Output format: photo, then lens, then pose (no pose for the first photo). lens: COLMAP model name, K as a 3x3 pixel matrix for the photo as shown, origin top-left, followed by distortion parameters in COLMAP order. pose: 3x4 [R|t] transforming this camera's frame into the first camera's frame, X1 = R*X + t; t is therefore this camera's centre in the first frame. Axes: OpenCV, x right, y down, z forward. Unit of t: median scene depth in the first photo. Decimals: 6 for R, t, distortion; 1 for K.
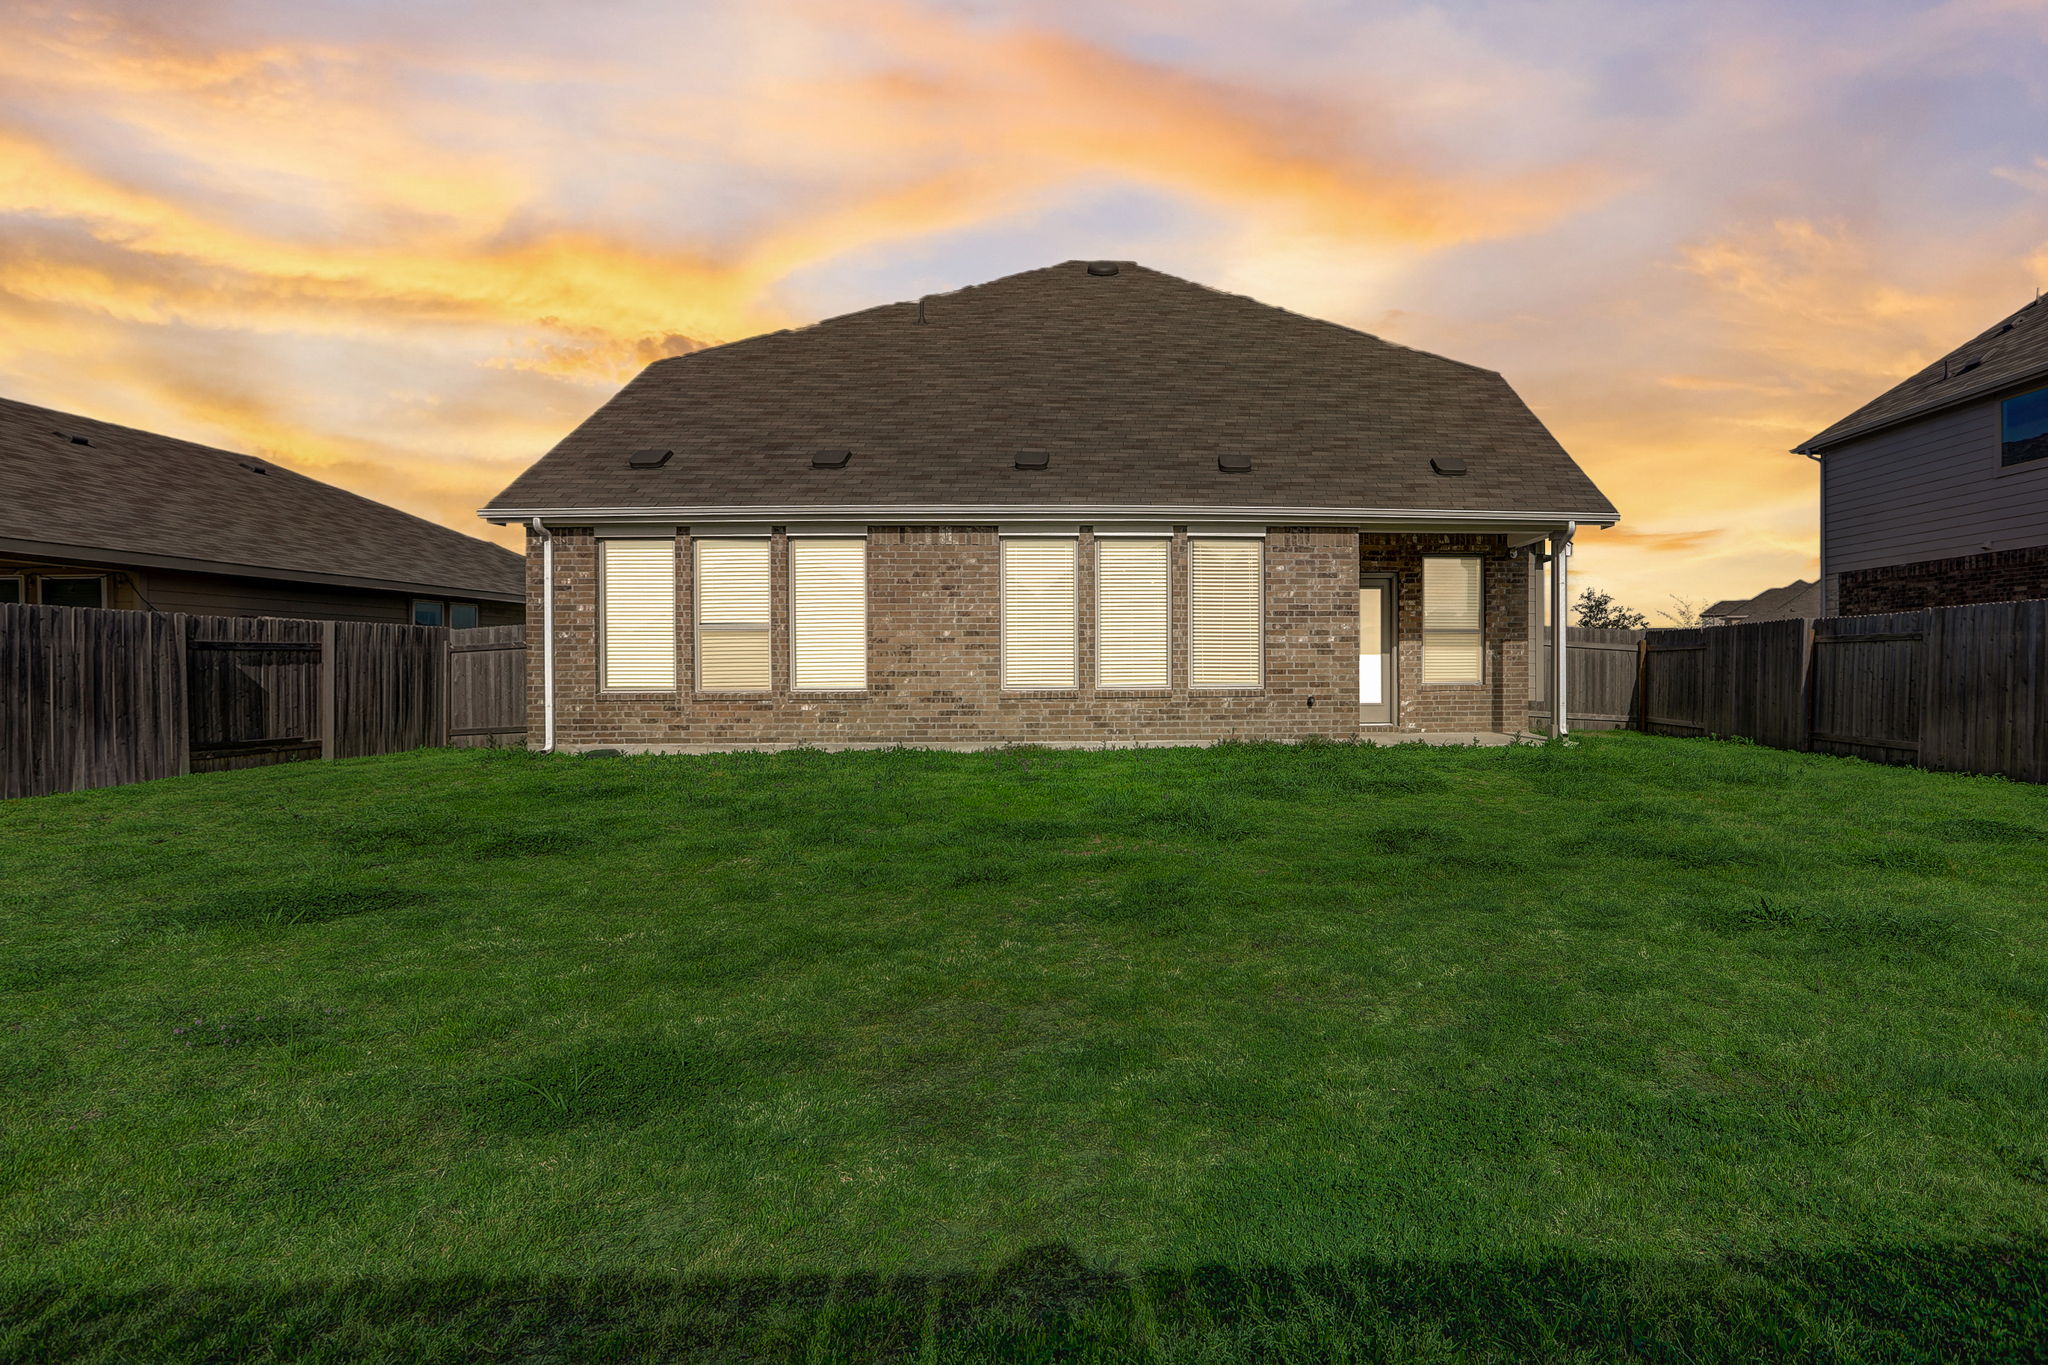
lens RADIAL K [[956.6, 0, 1024.0], [0, 956.6, 682.5], [0, 0, 1]] dist [-0.028674, 0.010241]
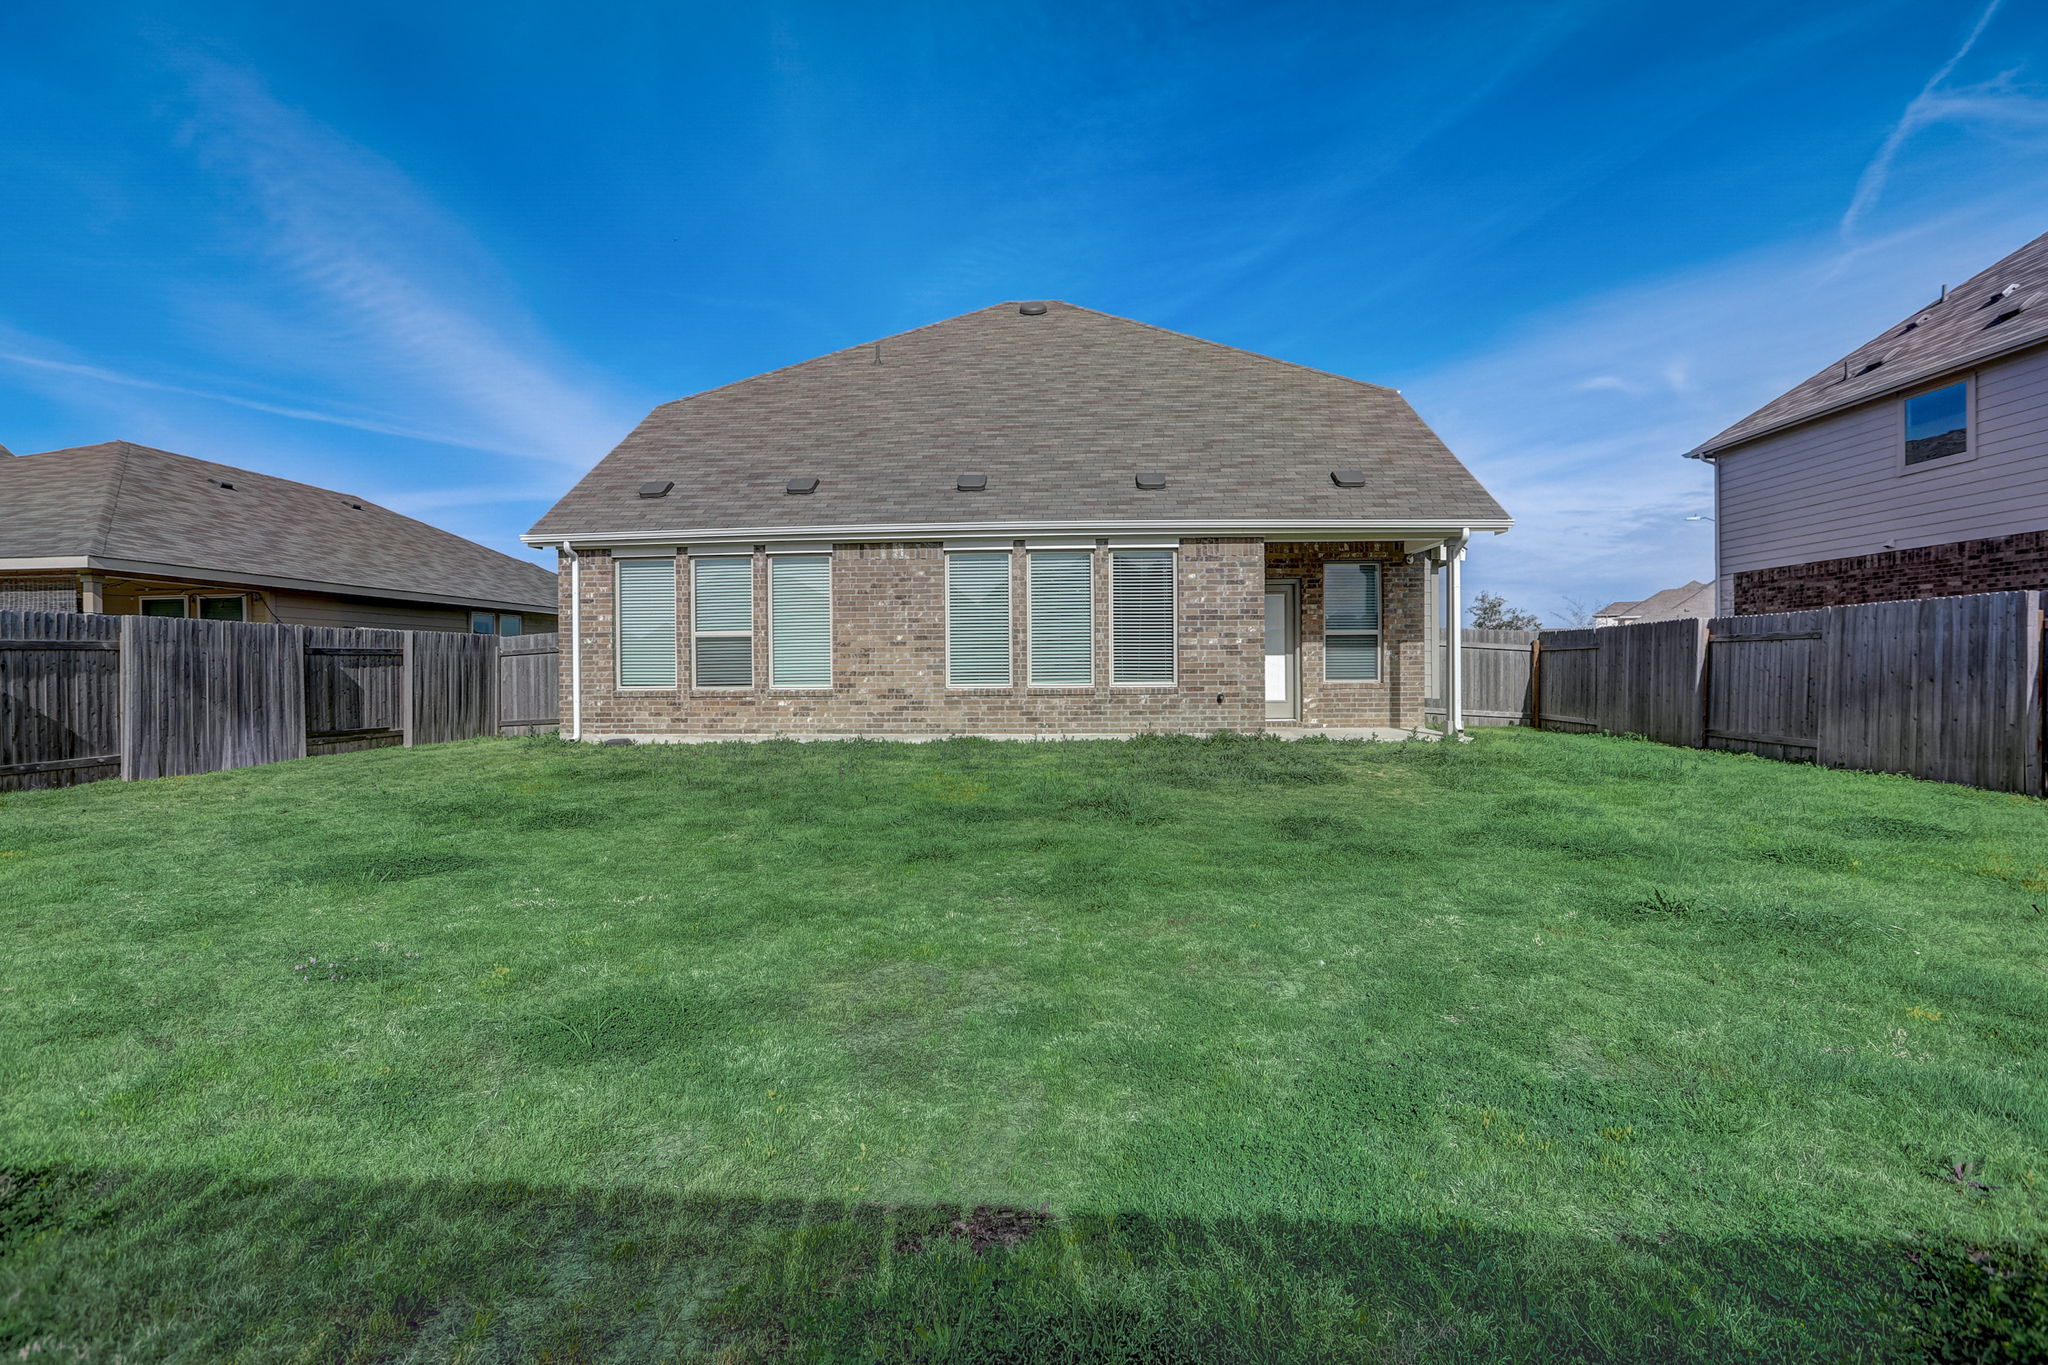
lens RADIAL K [[956.6, 0, 1024.0], [0, 956.6, 682.5], [0, 0, 1]] dist [-0.028674, 0.010241]
pose [[0.991856, -0.000509, -0.127360, 0.211159], [0.000651, 0.999999, 0.001069, 0.000339], [0.127360, -0.001143, 0.991856, -0.103380]]
